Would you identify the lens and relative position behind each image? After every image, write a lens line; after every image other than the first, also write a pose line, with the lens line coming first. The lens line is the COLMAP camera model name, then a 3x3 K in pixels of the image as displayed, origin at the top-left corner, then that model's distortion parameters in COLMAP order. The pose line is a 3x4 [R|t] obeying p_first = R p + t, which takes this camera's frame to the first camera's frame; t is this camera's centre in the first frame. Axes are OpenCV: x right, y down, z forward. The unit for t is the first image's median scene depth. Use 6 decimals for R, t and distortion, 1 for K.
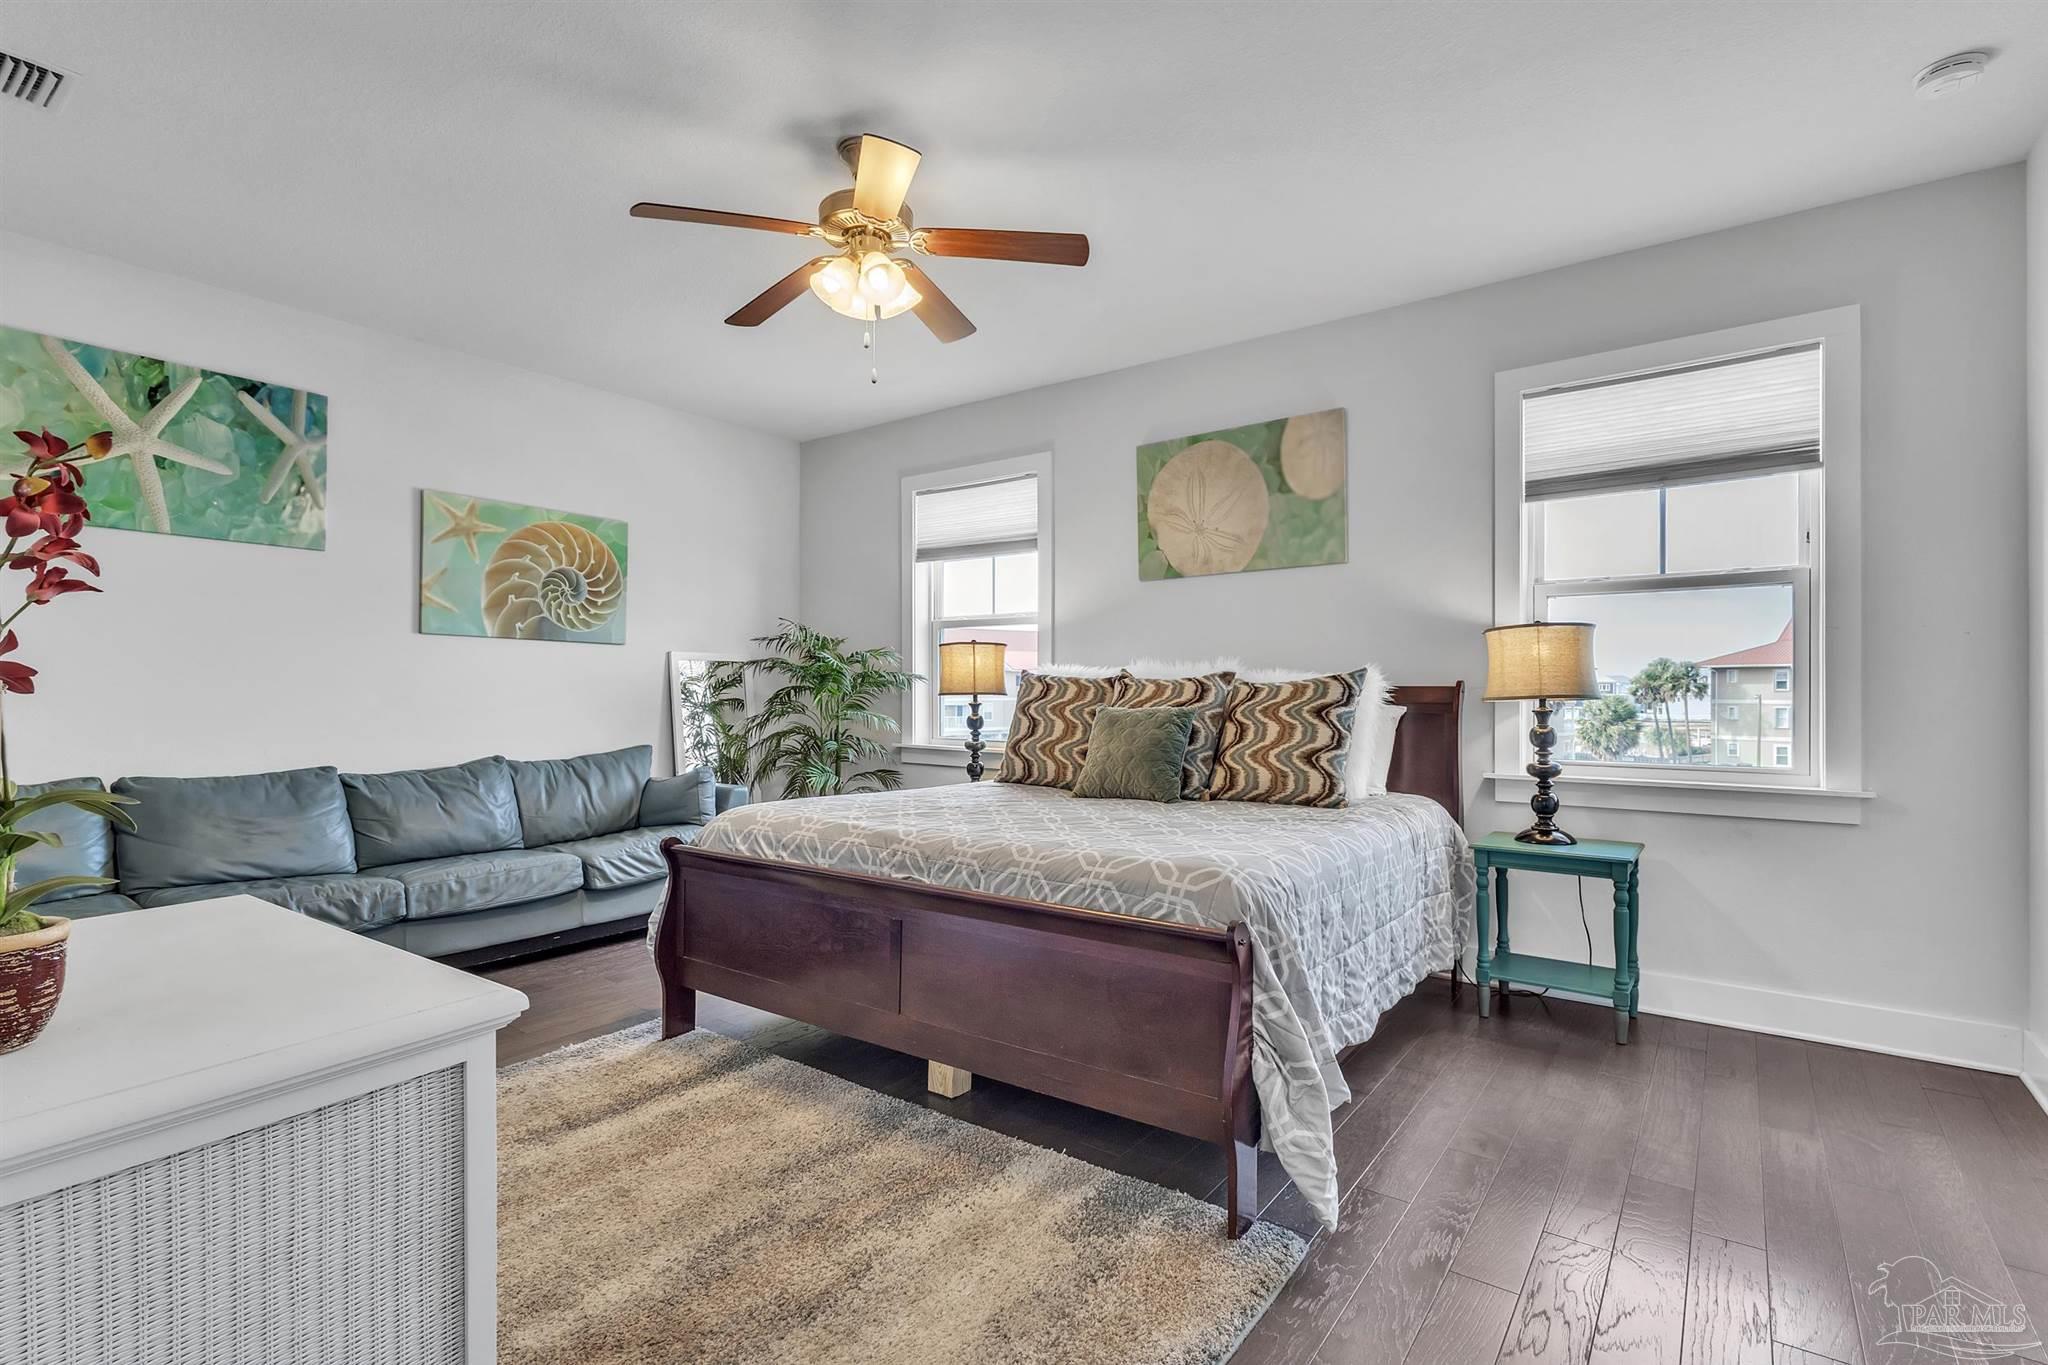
lens RADIAL K [[963.5, 0, 1014.8], [0, 963.5, 691.4], [0, 0, 1]] dist [0.003287, 0.002096]
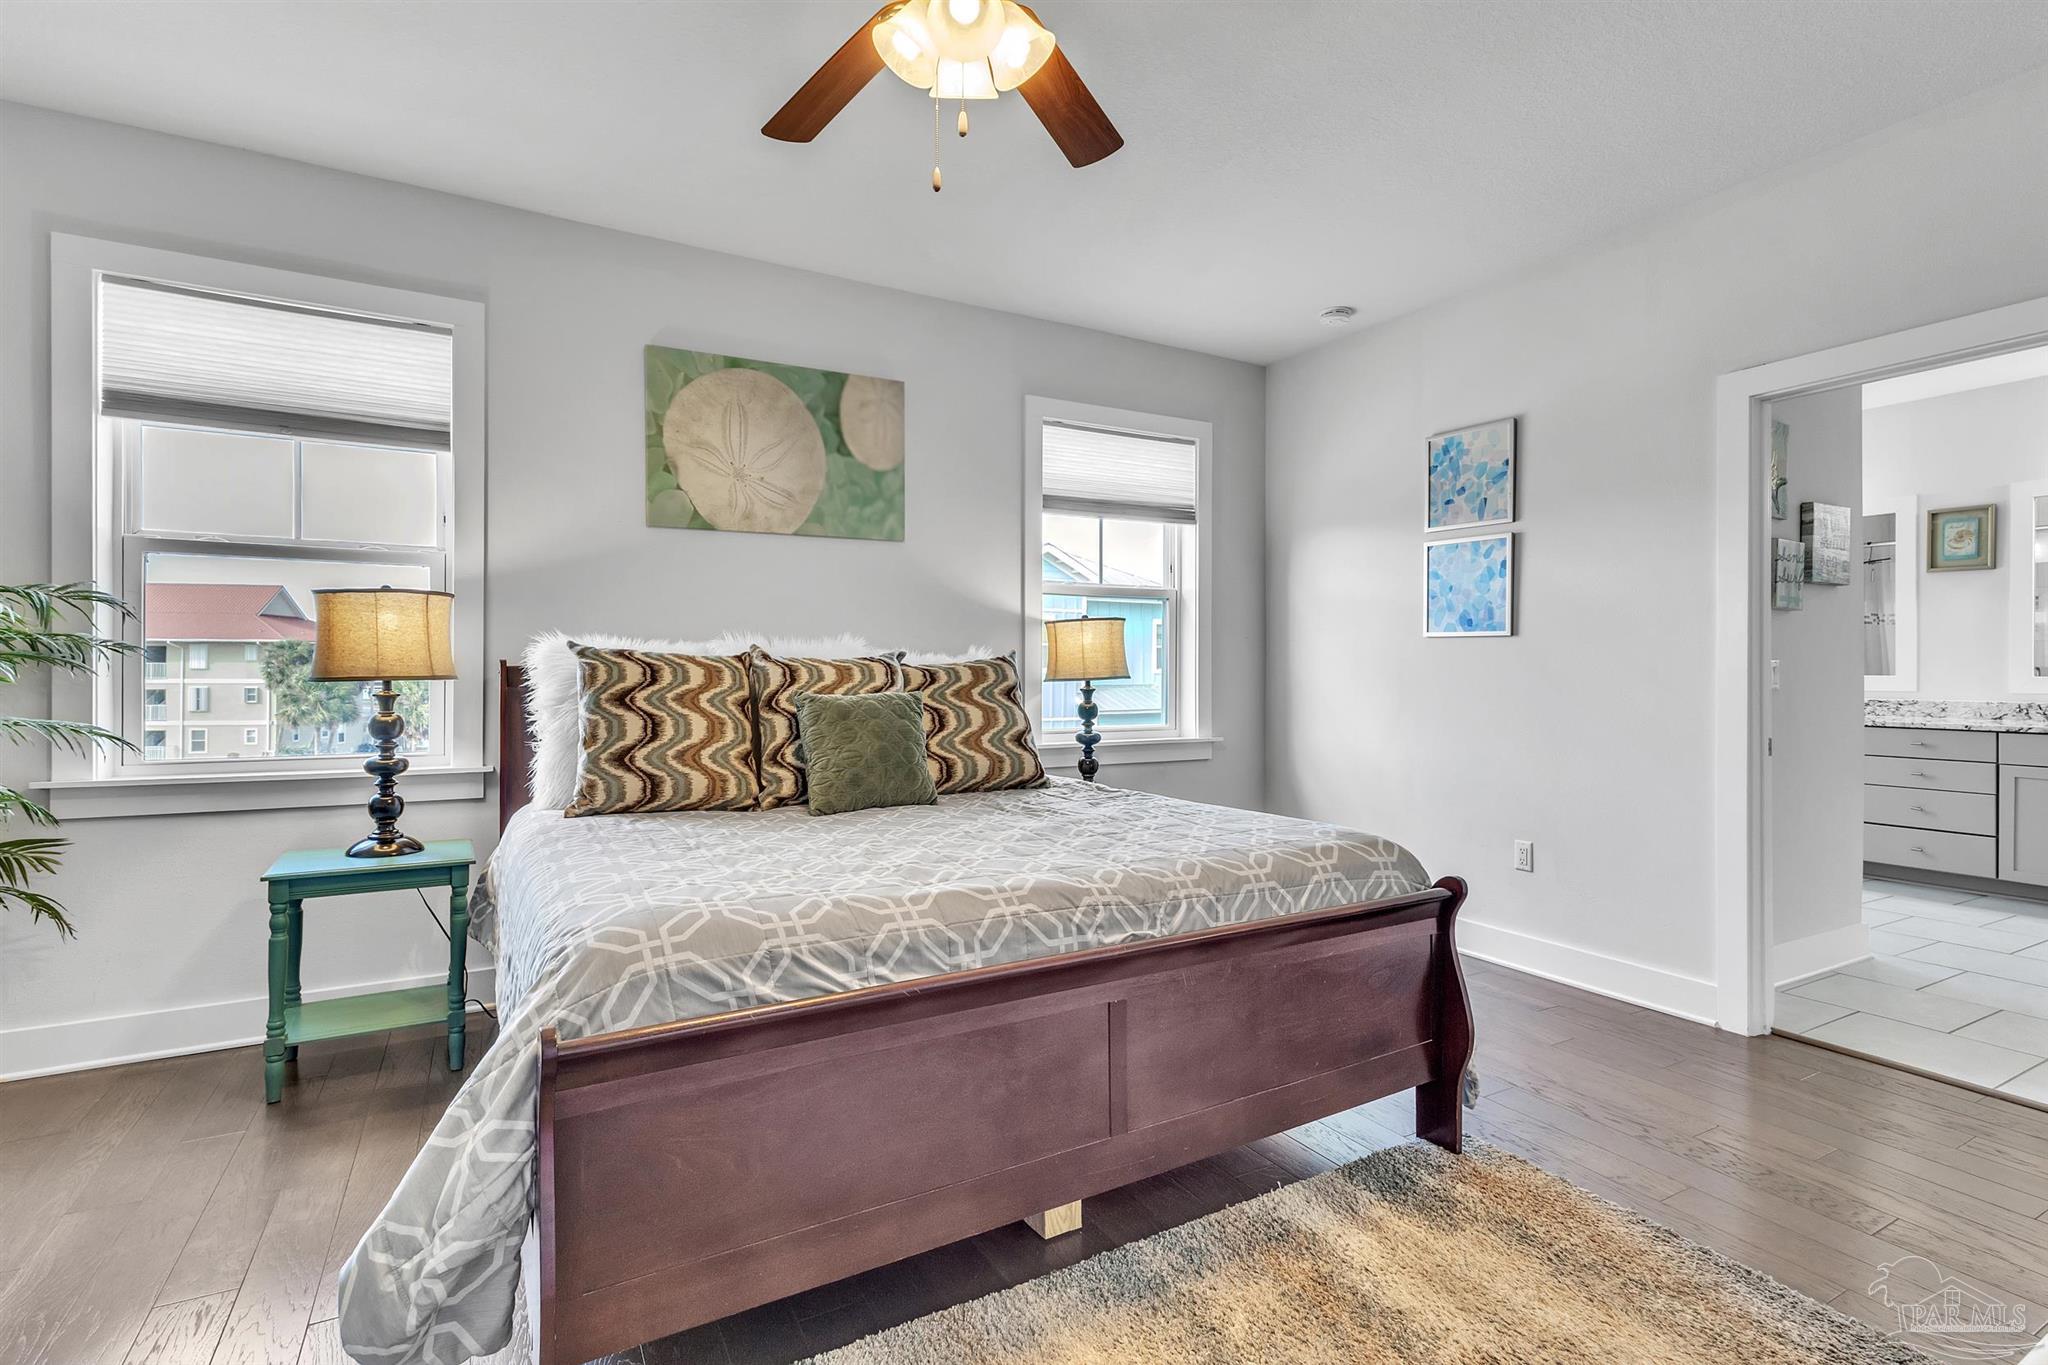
lens RADIAL K [[963.5, 0, 1020.6], [0, 963.5, 677.9], [0, 0, 1]] dist [0.003287, 0.002096]
pose [[0.405609, -0.006155, 0.914026, -0.493565], [-0.000077, 0.999977, 0.006768, -0.002026], [-0.914047, -0.002815, 0.405599, 0.486828]]
